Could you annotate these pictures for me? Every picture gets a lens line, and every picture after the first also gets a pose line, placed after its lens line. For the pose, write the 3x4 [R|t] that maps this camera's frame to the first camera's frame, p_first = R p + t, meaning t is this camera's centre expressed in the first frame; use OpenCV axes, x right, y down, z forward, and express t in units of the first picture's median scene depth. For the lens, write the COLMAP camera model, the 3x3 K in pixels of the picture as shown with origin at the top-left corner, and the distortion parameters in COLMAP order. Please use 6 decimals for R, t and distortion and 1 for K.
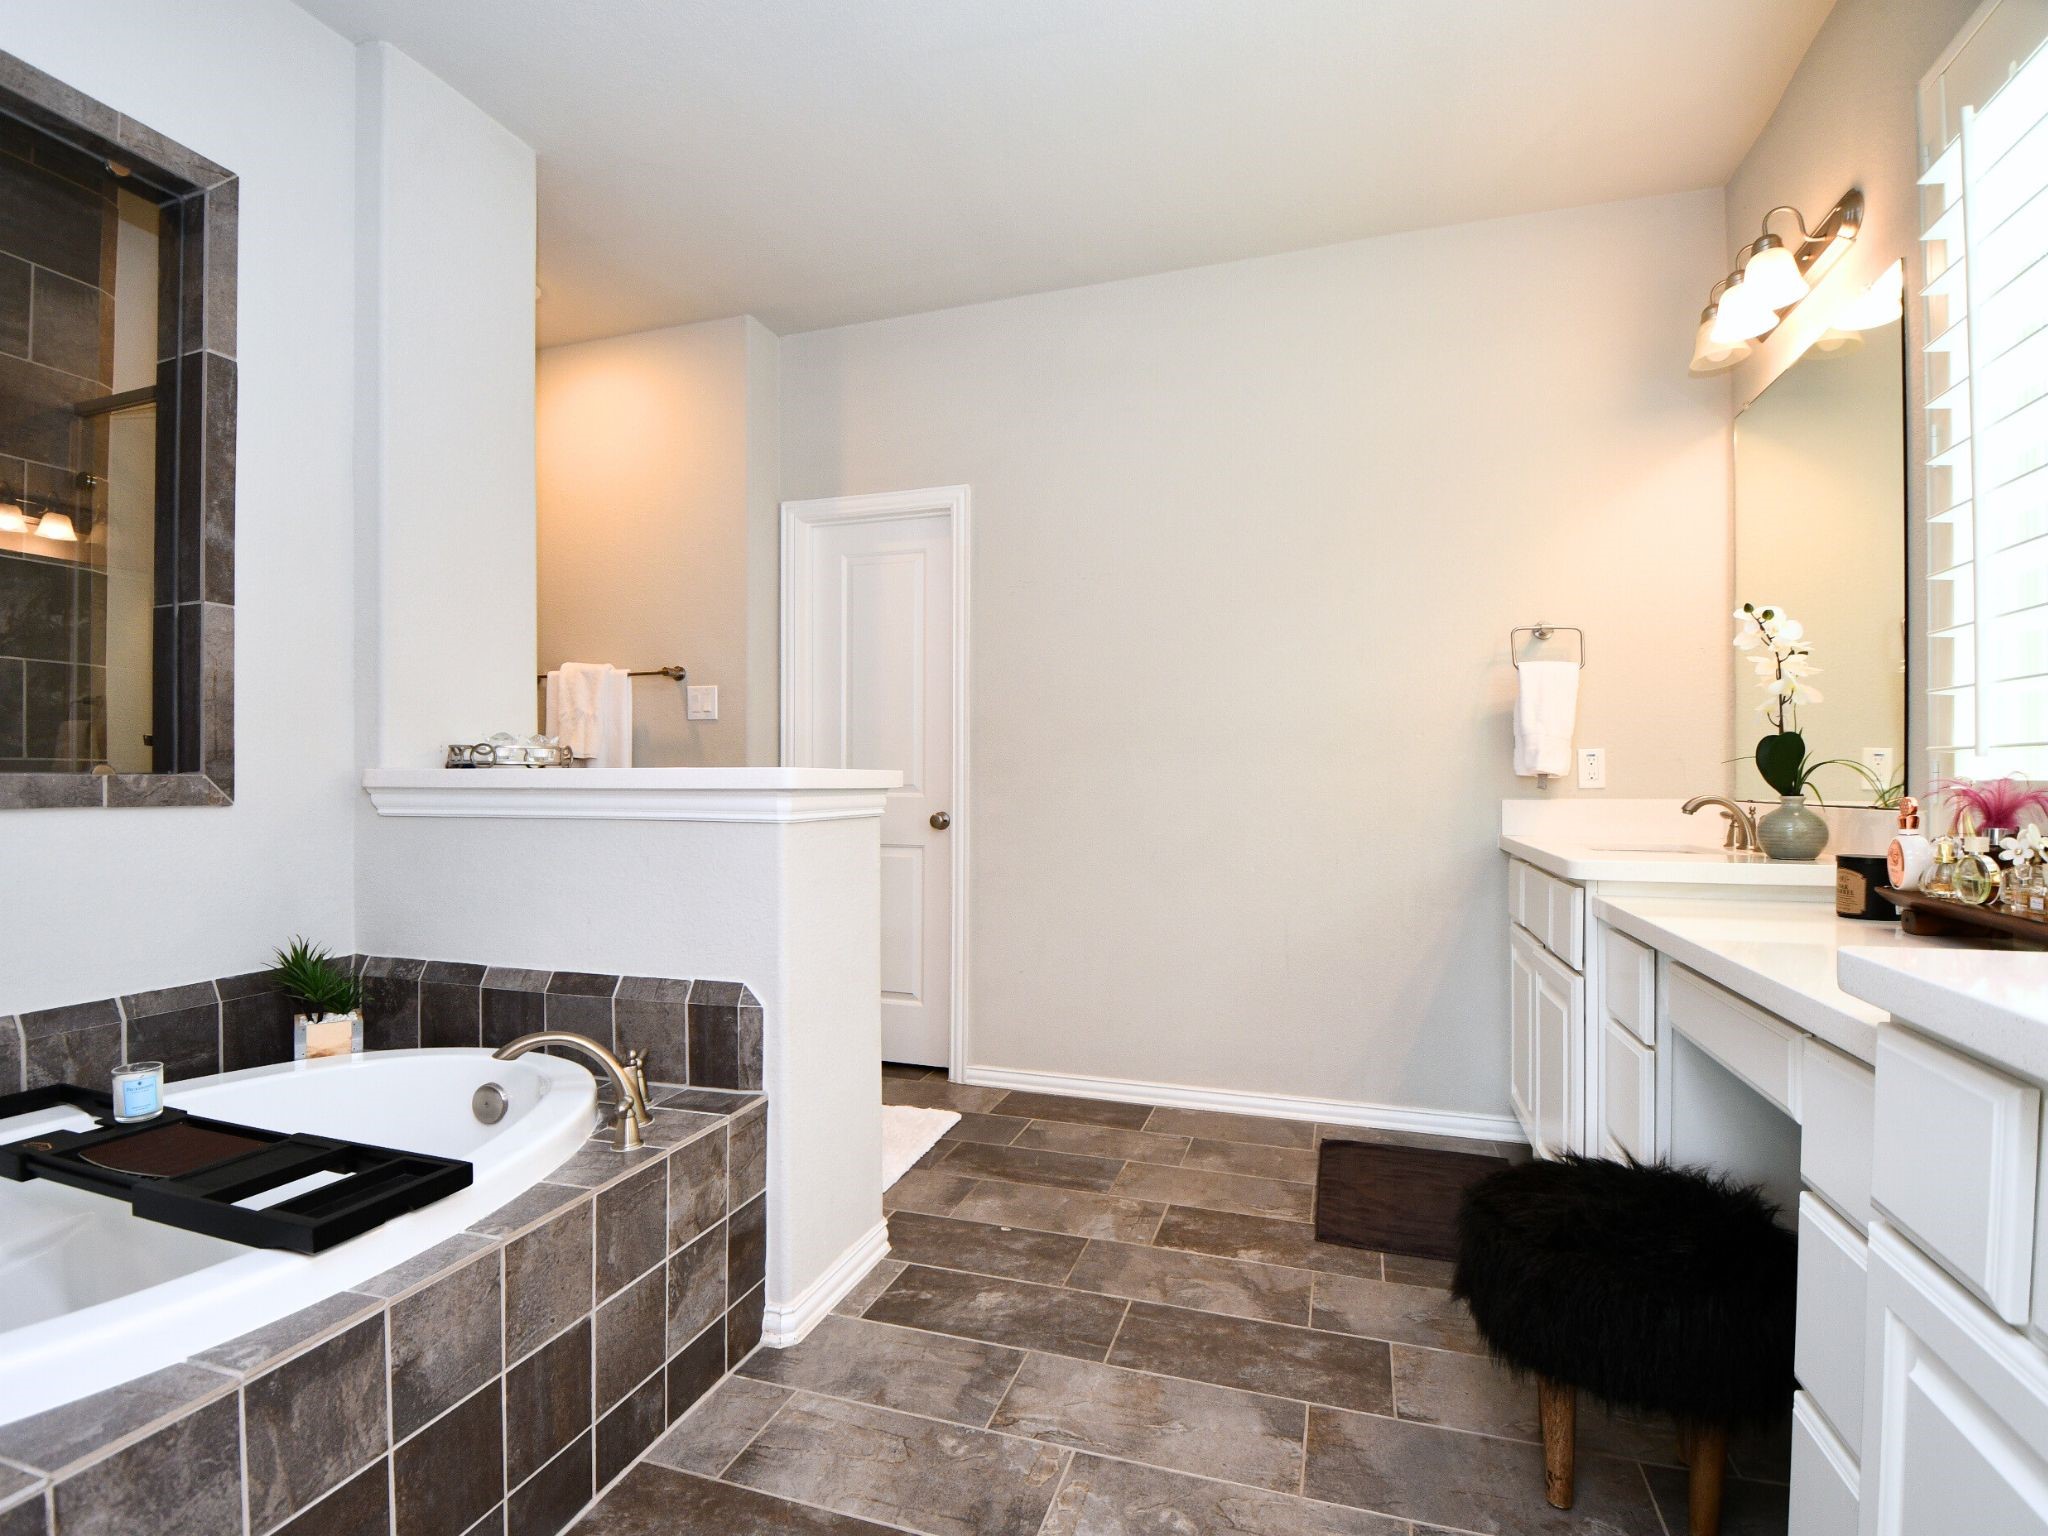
lens RADIAL K [[942.6, 0, 1026.1], [0, 942.6, 756.2], [0, 0, 1]] dist [-0.035390, -0.001305]
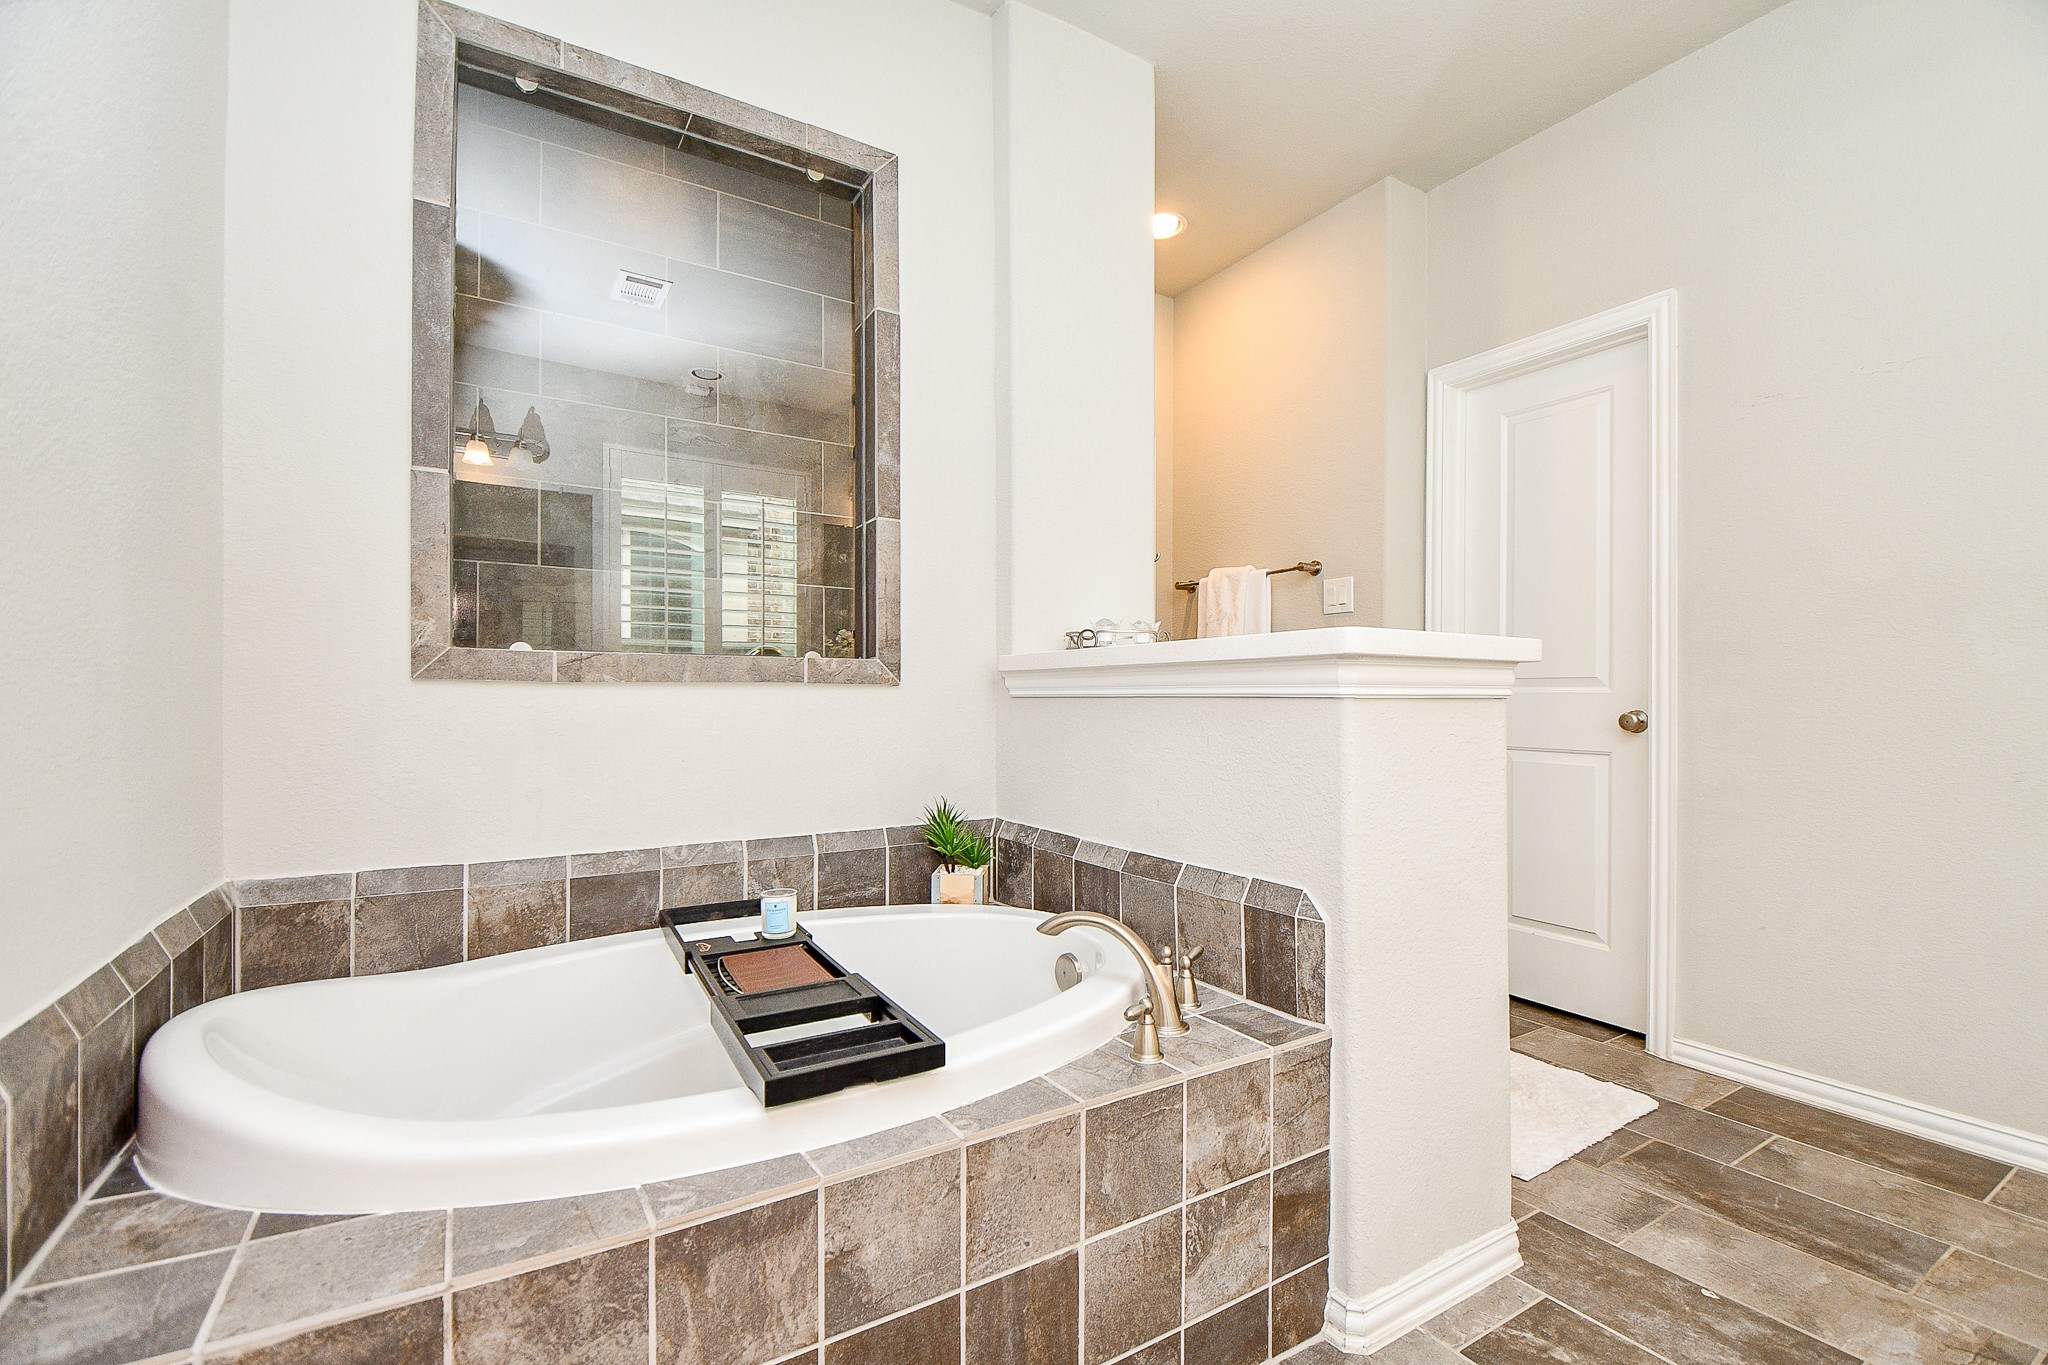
lens RADIAL K [[854.4, 0, 1088.2], [0, 854.4, 695.4], [0, 0, 1]] dist [0.018029, -0.020203]
pose [[0.766979, -0.001696, -0.641671, 0.044403], [0.016183, 0.999730, 0.016700, 0.056705], [0.641469, -0.023192, 0.766799, 0.317056]]
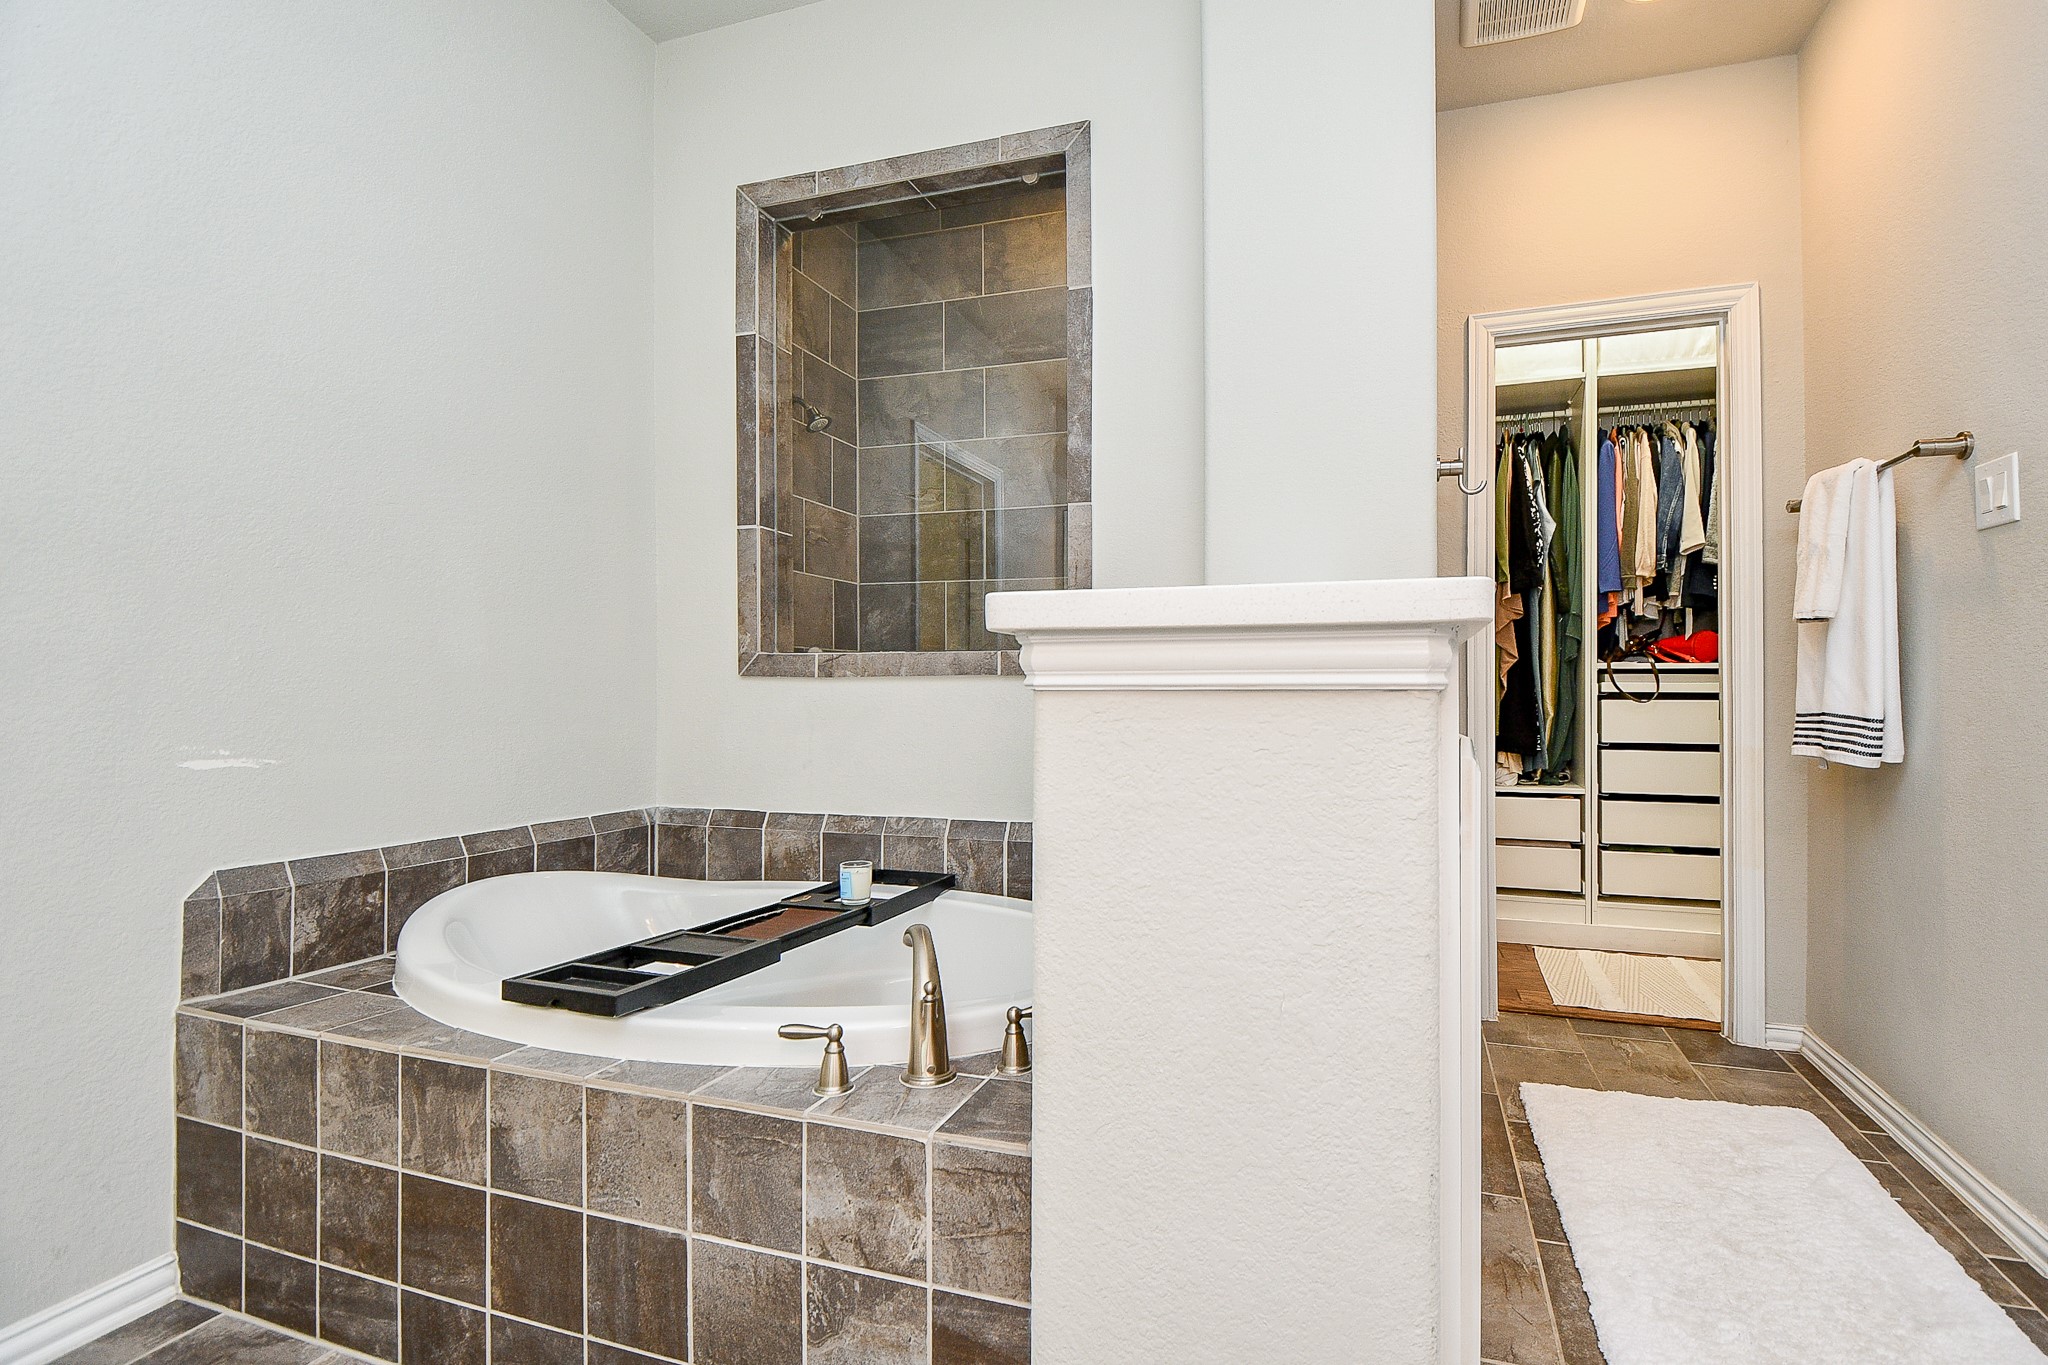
lens RADIAL K [[946.9, 0, 1116.9], [0, 946.9, 682.1], [0, 0, 1]] dist [0.024486, -0.027225]
pose [[0.012922, -0.006390, -0.999896, 0.352842], [0.027807, 0.999595, -0.006029, 0.076046], [0.999530, -0.027726, 0.013095, 1.126081]]
